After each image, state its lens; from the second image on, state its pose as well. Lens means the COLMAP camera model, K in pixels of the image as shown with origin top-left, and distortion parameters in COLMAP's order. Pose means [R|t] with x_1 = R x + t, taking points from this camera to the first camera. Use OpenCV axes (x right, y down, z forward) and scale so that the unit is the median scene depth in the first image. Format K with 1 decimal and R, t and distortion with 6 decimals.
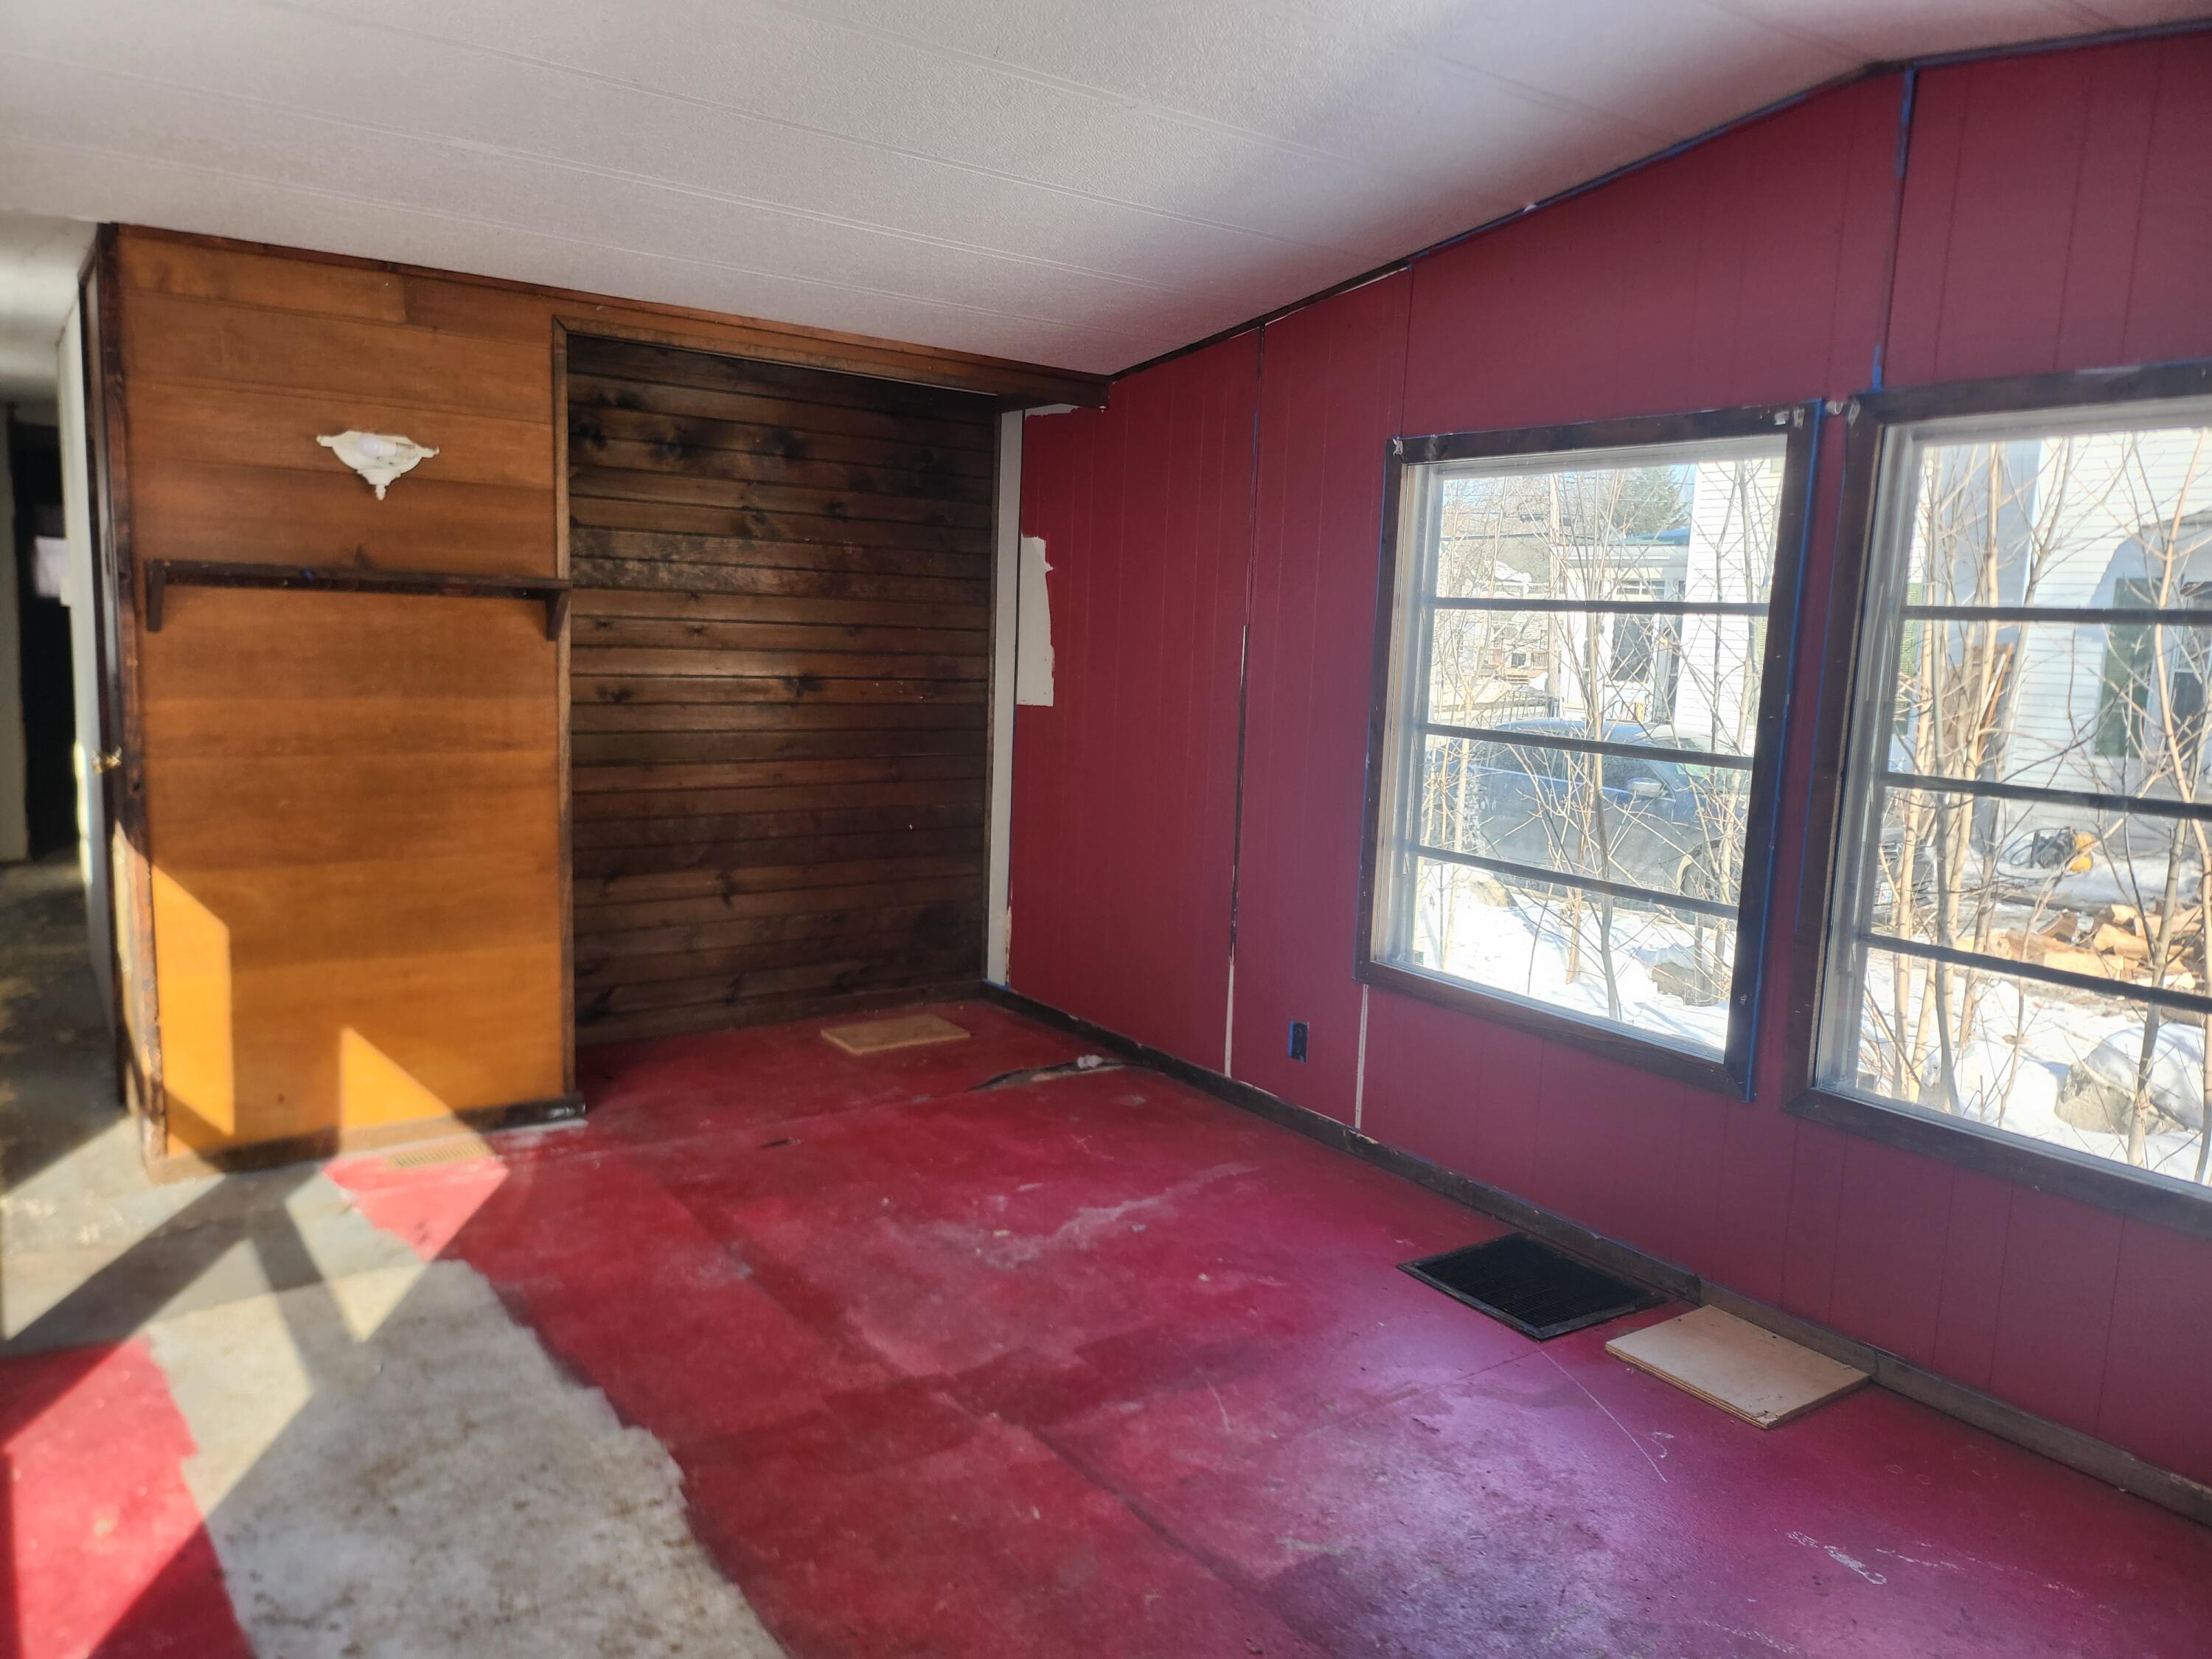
lens RADIAL K [[1557.5, 0, 1106.0], [0, 1557.5, 829.5], [0, 0, 1]] dist [0.055415, -0.059327]
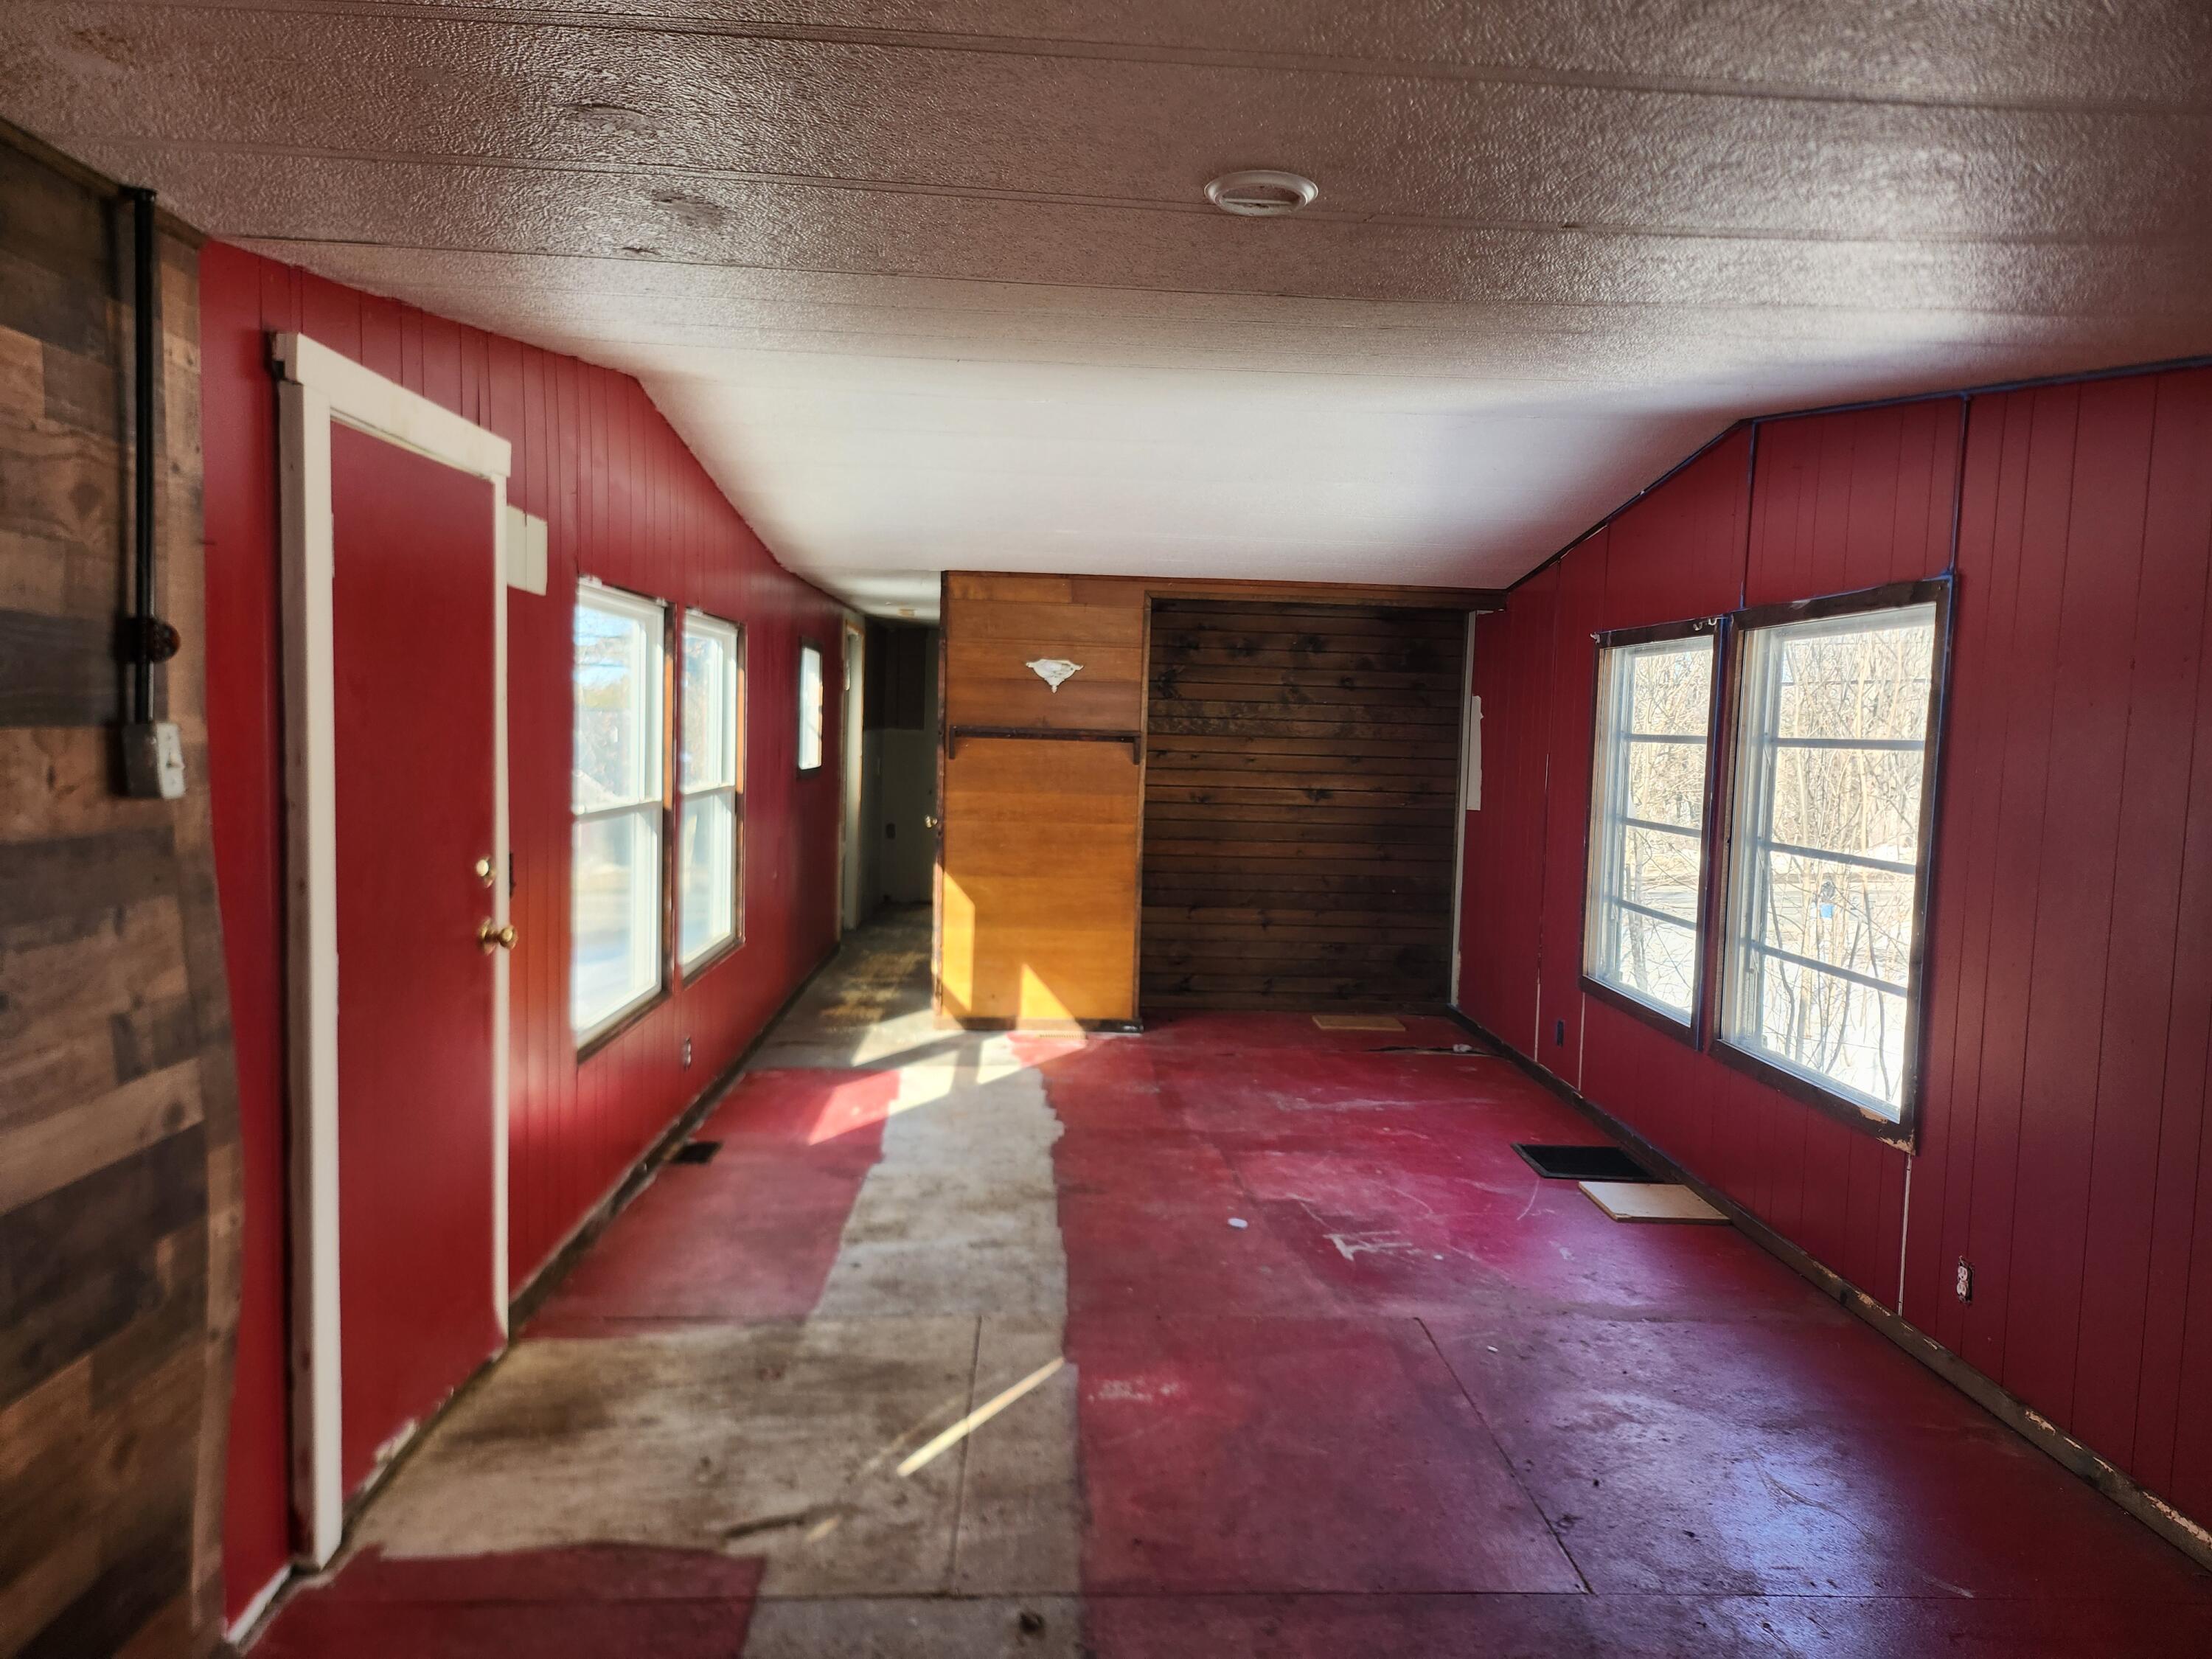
lens RADIAL K [[1549.5, 0, 1106.3], [0, 1549.5, 845.4], [0, 0, 1]] dist [0.229139, 0.000176]
pose [[0.839206, 0.030057, -0.542983, 0.621153], [-0.072560, 0.995733, -0.057025, 0.081660], [0.538952, 0.087254, 0.837805, -0.544346]]
